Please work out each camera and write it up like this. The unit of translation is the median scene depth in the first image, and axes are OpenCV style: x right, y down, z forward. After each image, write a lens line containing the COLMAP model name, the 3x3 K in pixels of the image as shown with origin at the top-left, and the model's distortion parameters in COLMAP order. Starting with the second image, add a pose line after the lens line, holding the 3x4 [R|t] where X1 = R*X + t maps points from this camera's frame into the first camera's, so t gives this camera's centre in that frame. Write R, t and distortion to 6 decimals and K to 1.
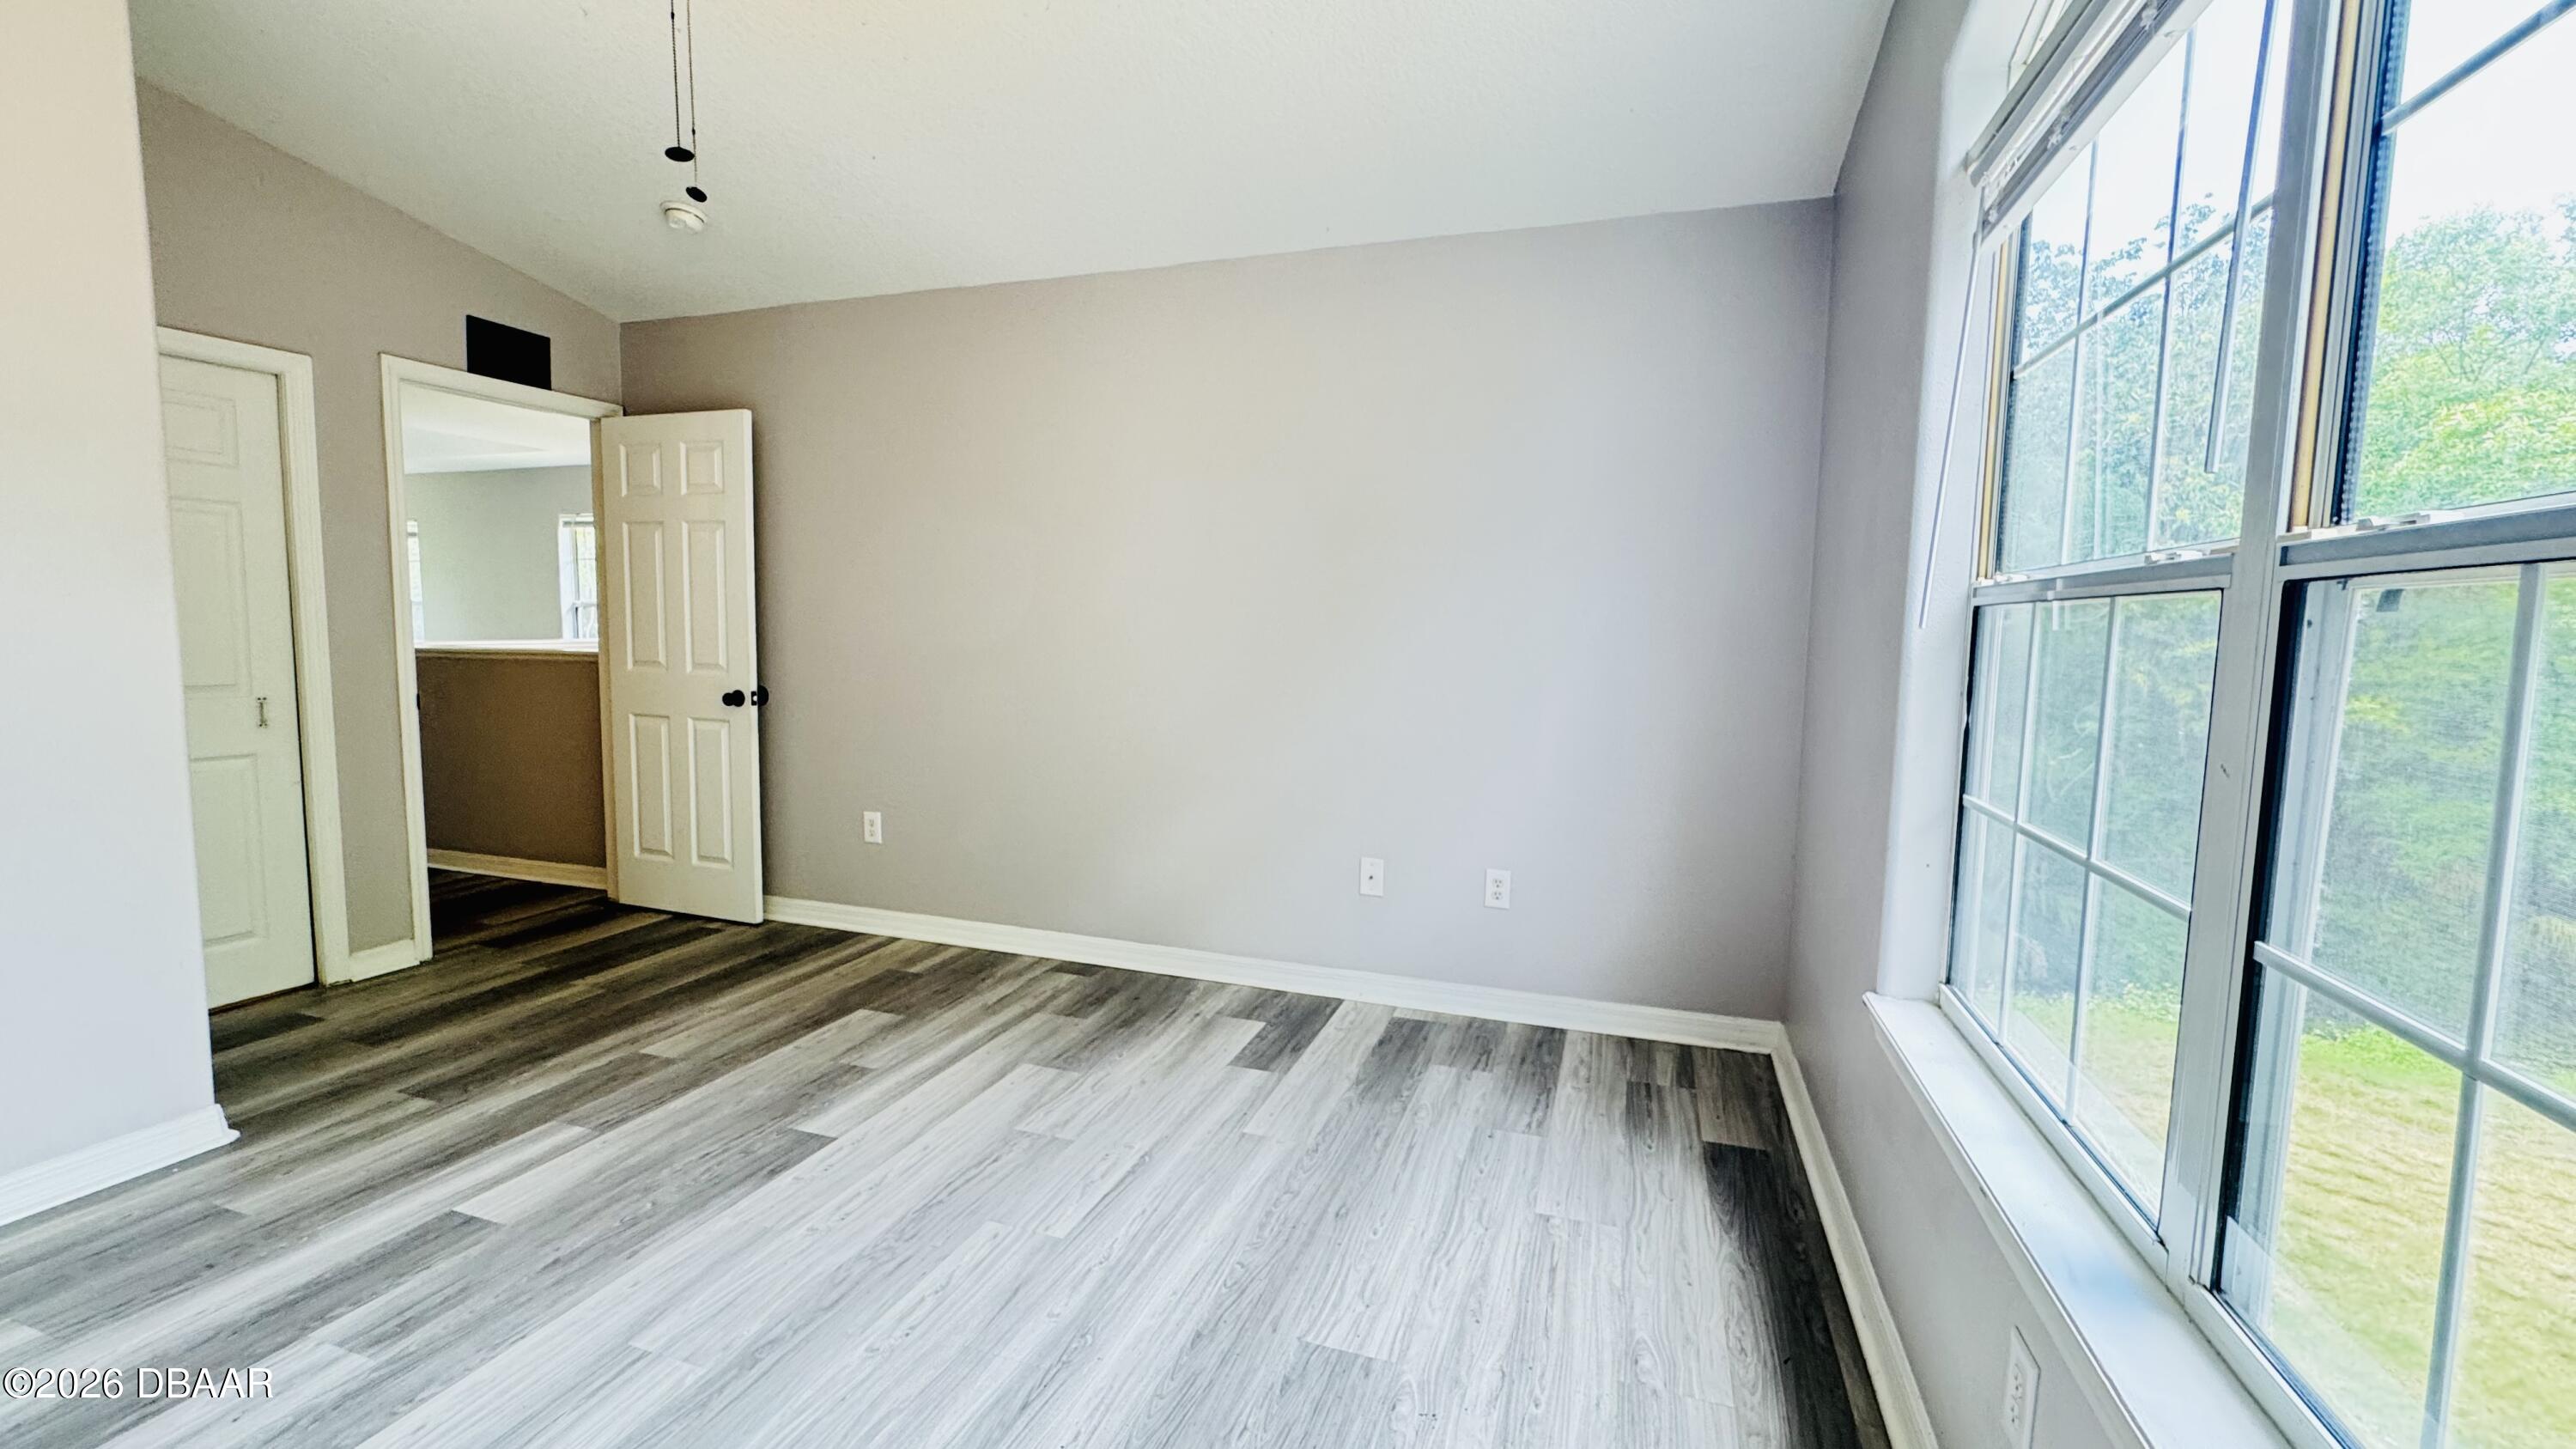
lens RADIAL K [[1029.4, 0, 1288.1], [0, 1029.4, 718.7], [0, 0, 1]] dist [-0.001658, -0.000058]
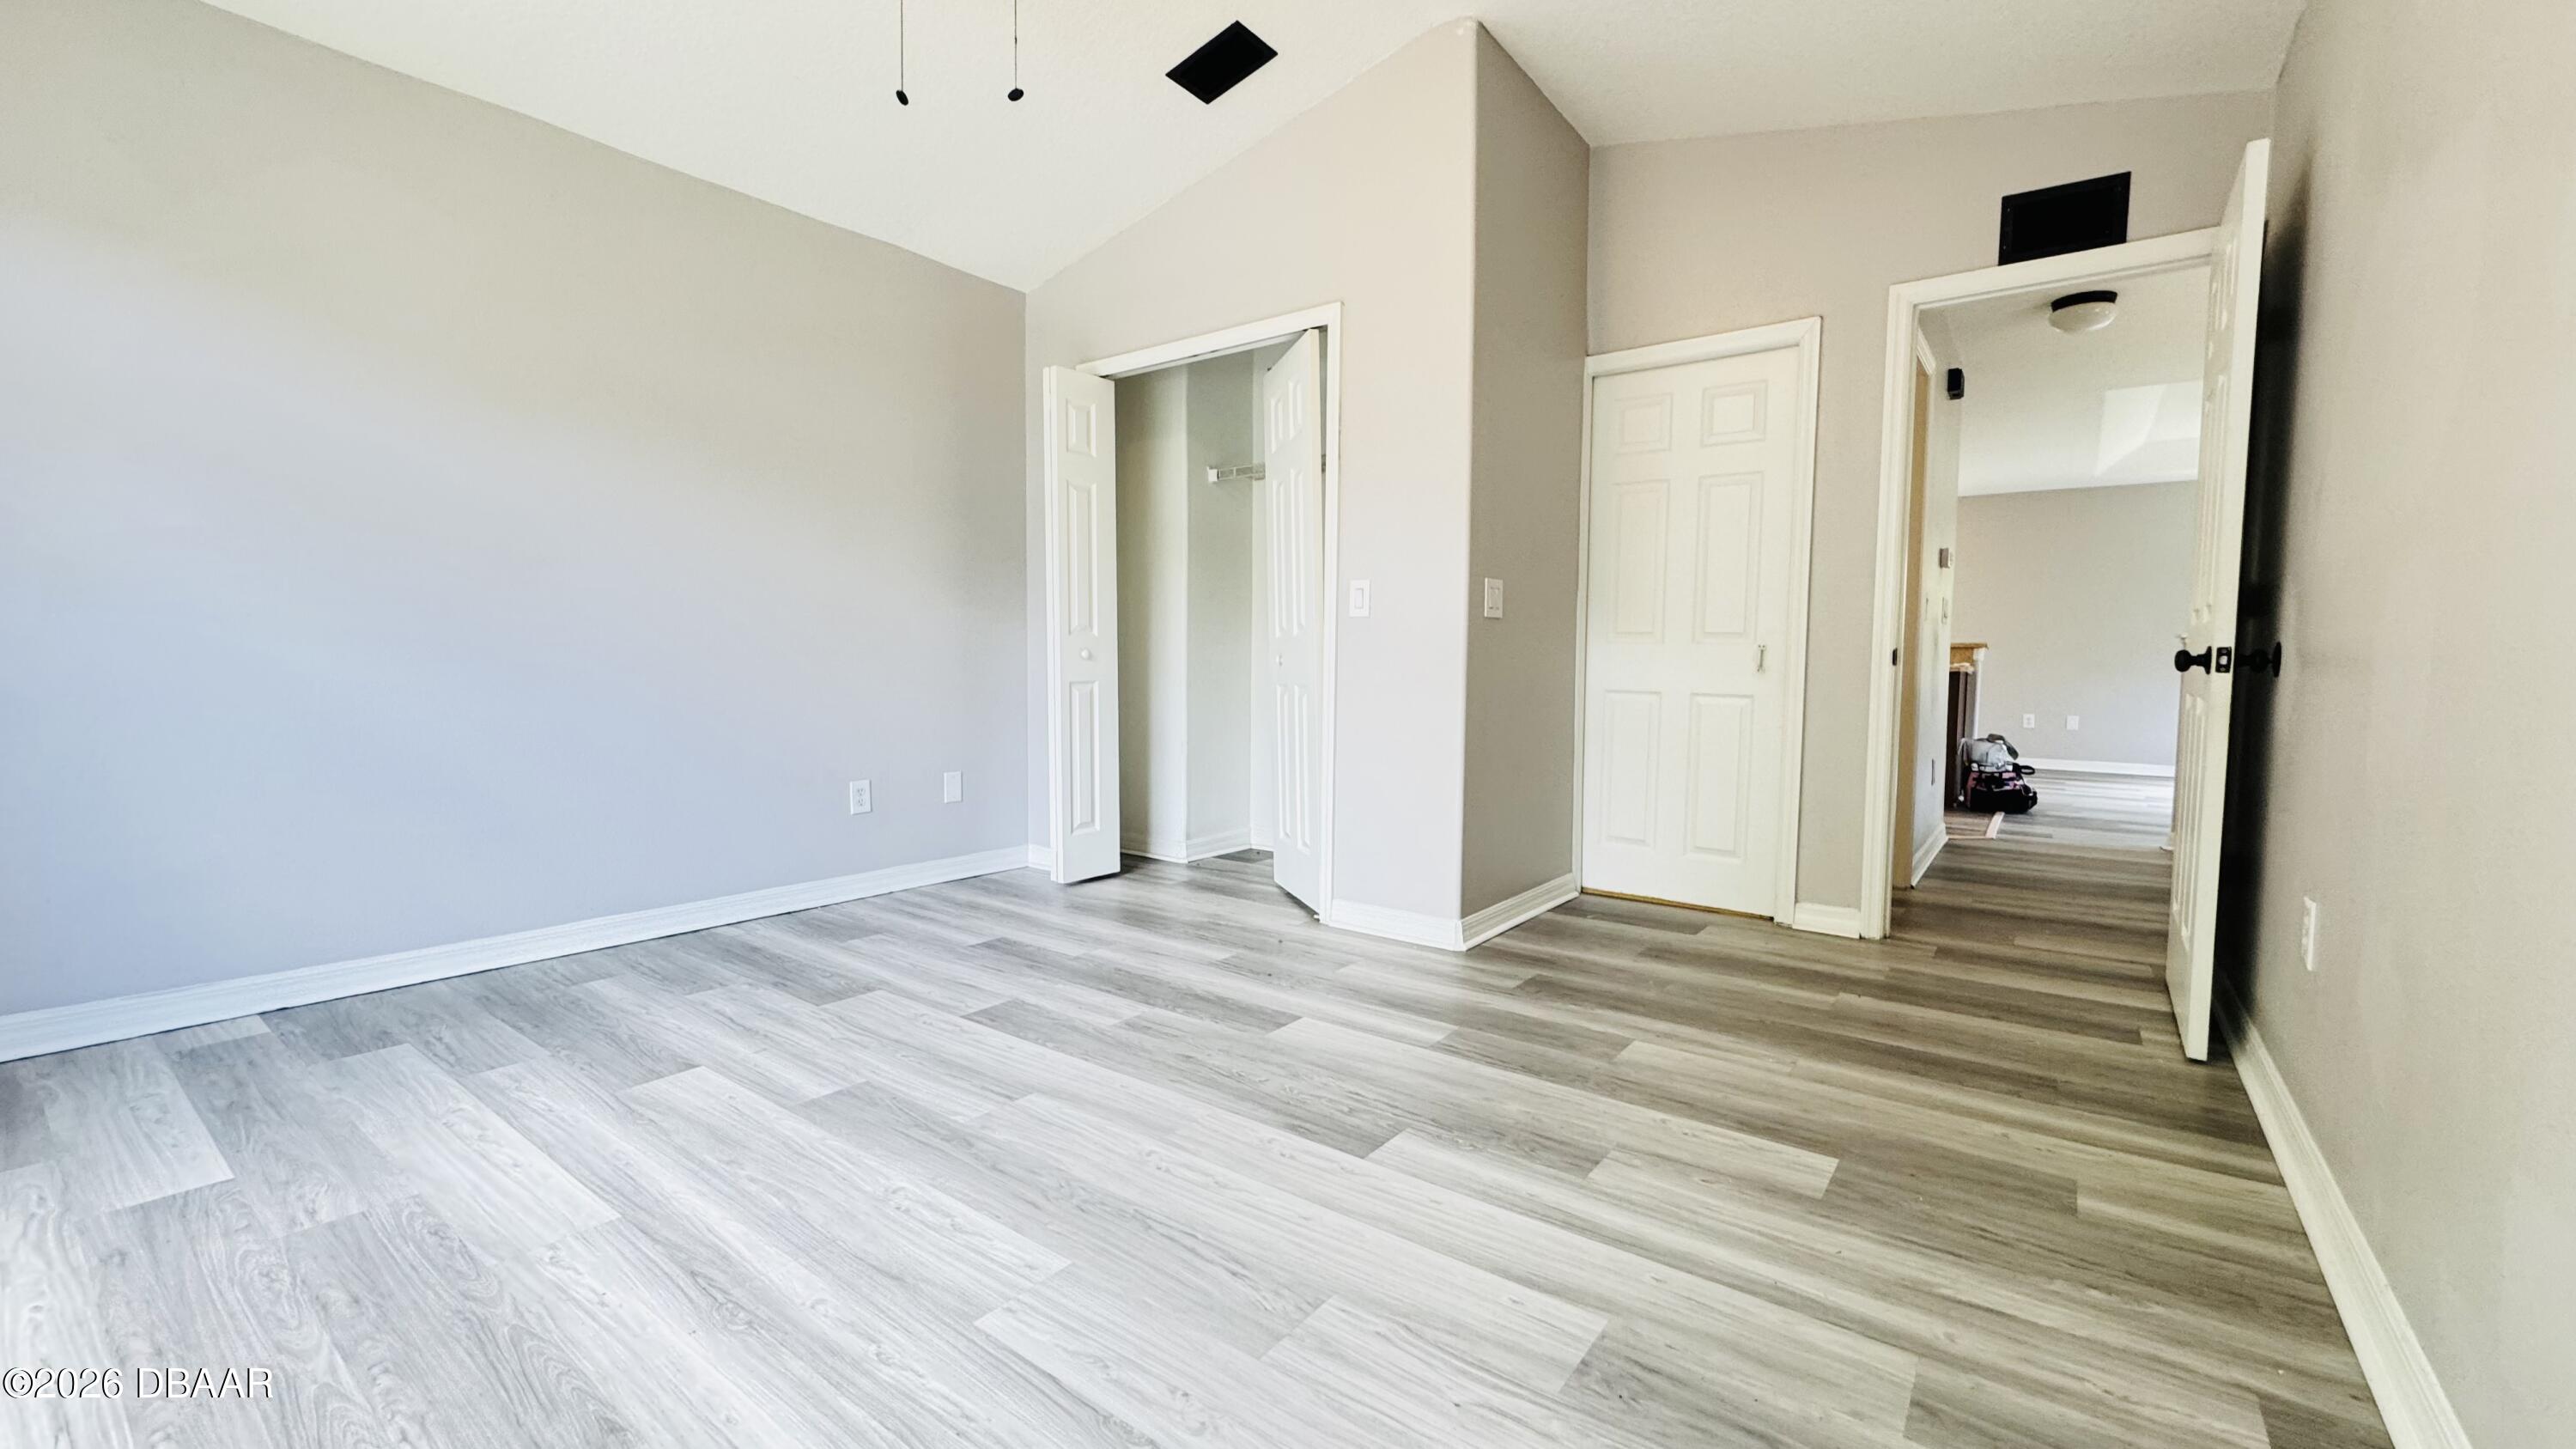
lens RADIAL K [[1029.4, 0, 1288.1], [0, 1029.4, 718.7], [0, 0, 1]] dist [-0.001658, -0.000058]
pose [[-0.311579, 0.037998, -0.949460, 0.239139], [-0.100674, 0.992256, 0.072749, 0.031391], [0.944872, 0.118253, -0.305341, 0.955518]]
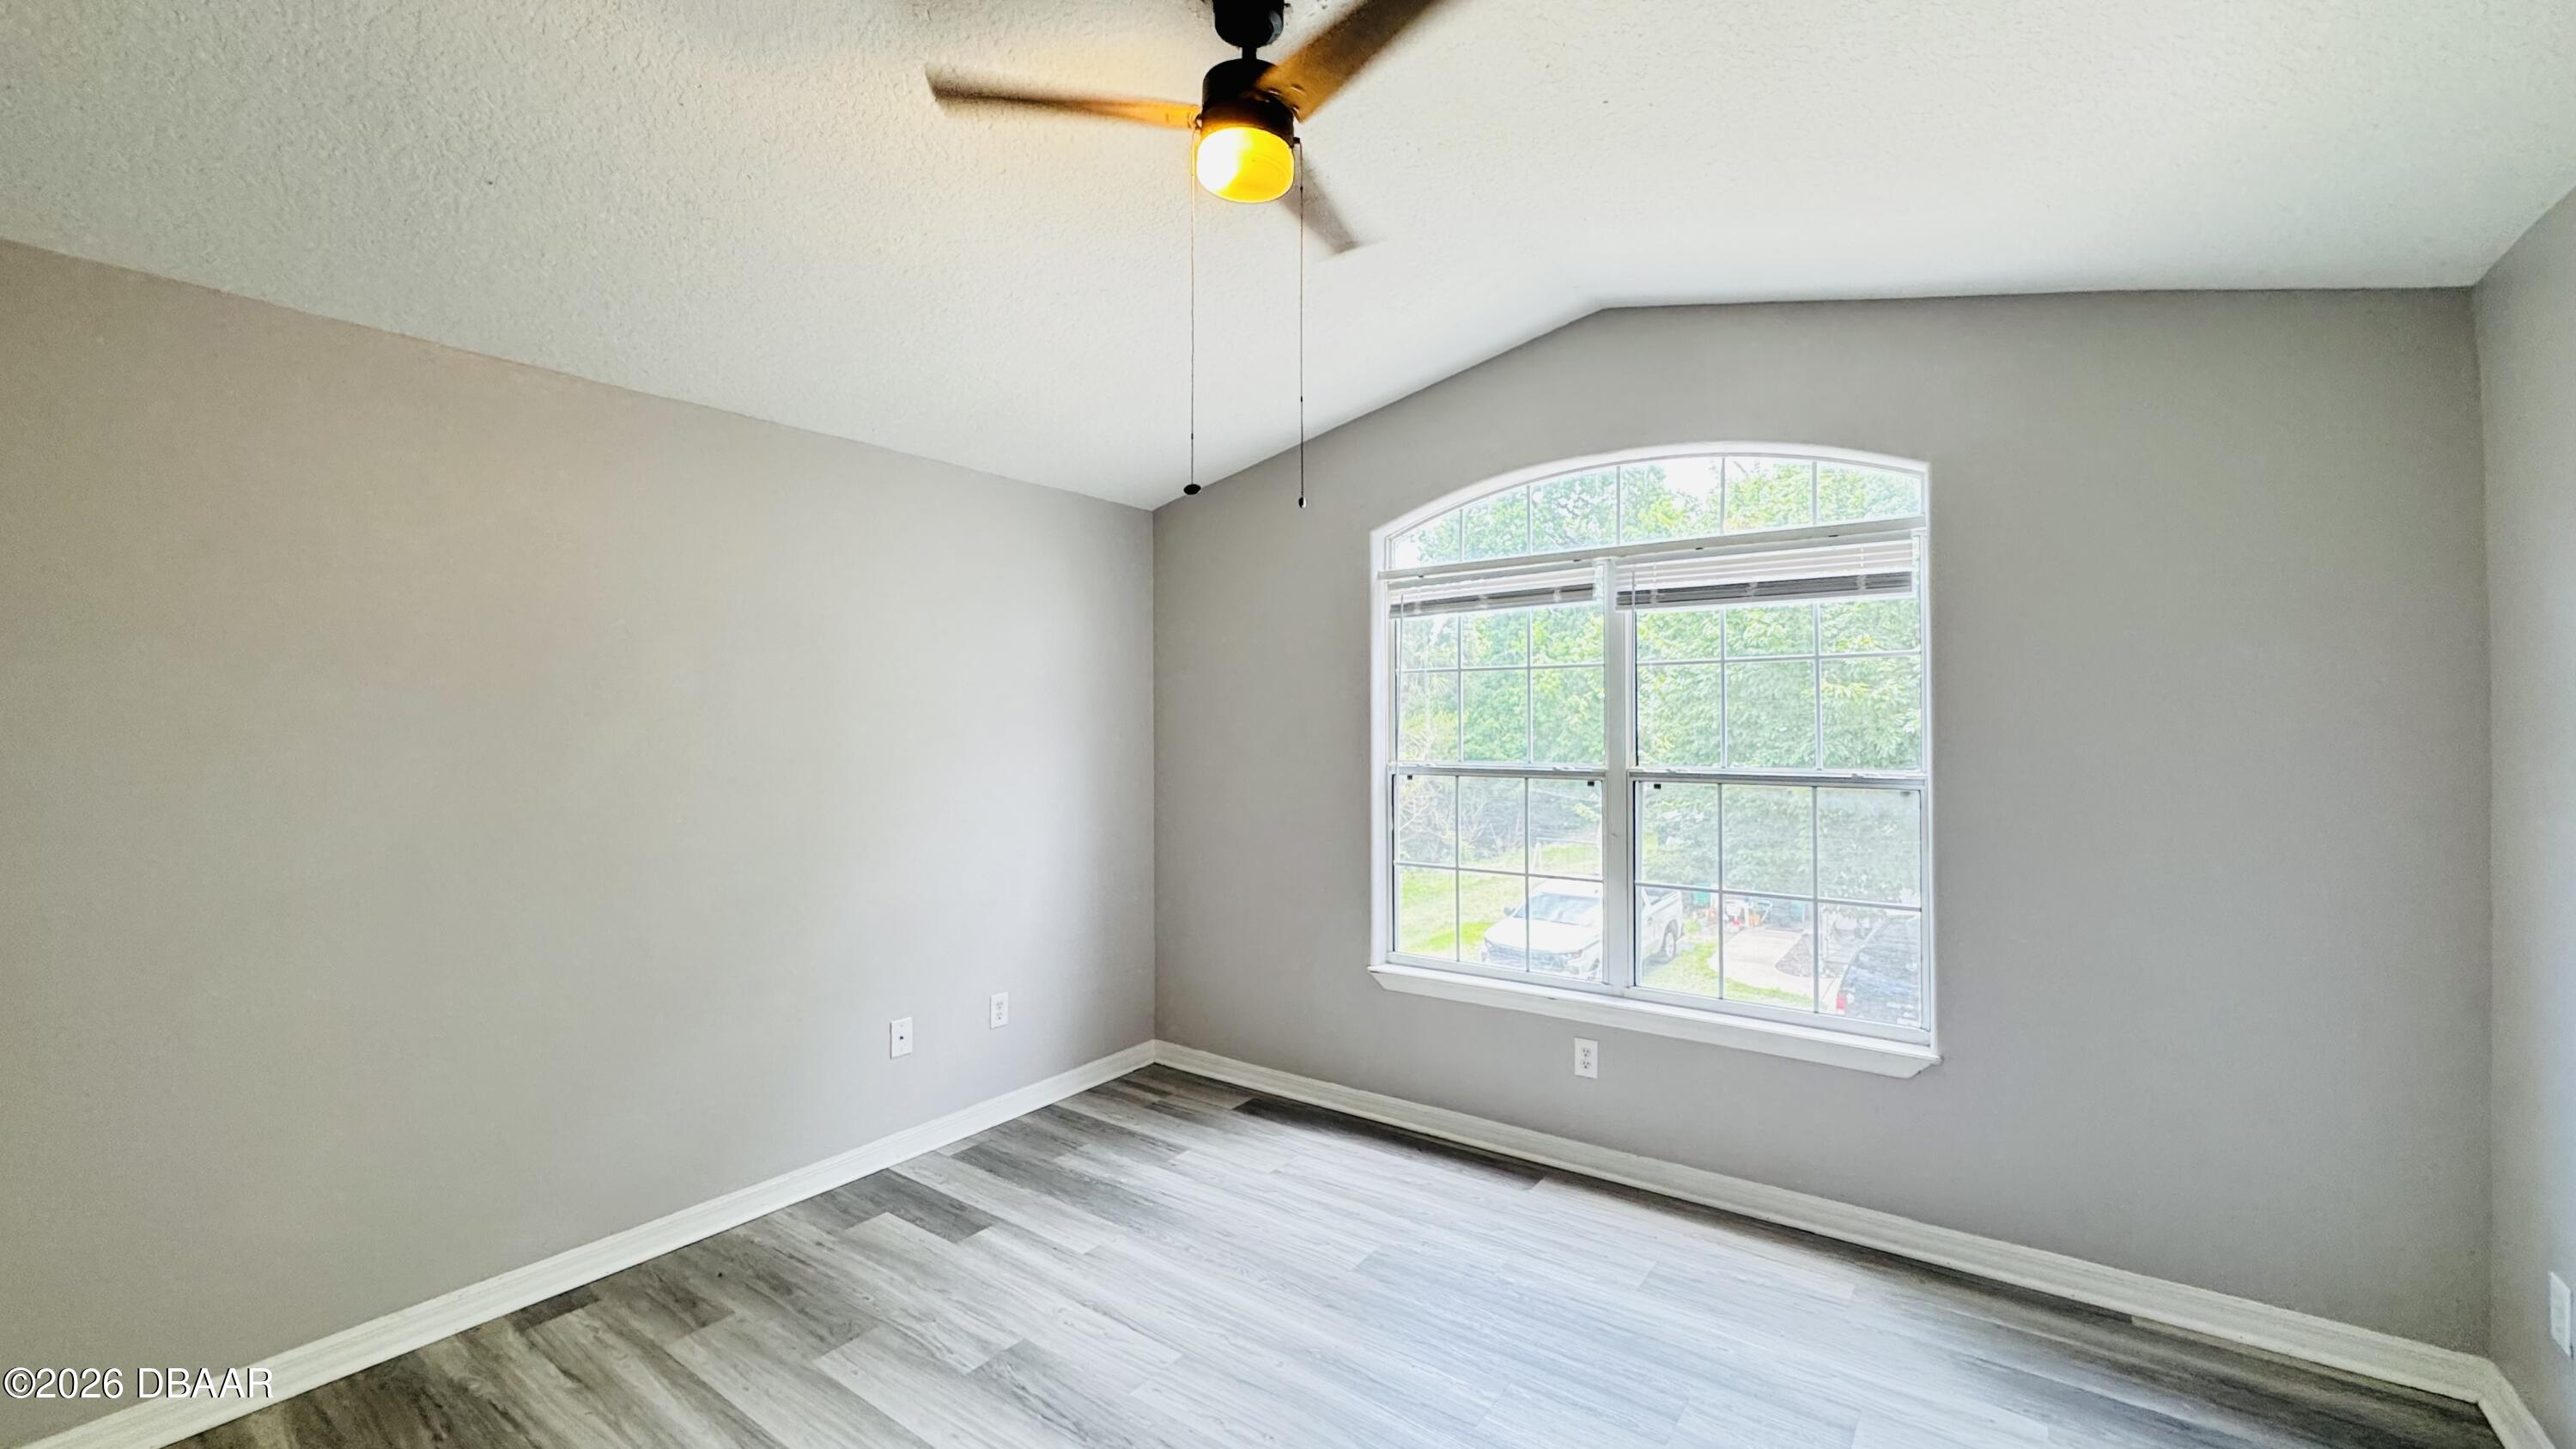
lens RADIAL K [[1029.4, 0, 1288.1], [0, 1029.4, 718.7], [0, 0, 1]] dist [-0.001658, -0.000058]
pose [[0.297577, -0.013192, 0.954607, -0.912139], [0.095216, 0.995329, -0.015926, -0.130452], [-0.949938, 0.095633, 0.297443, 0.331462]]
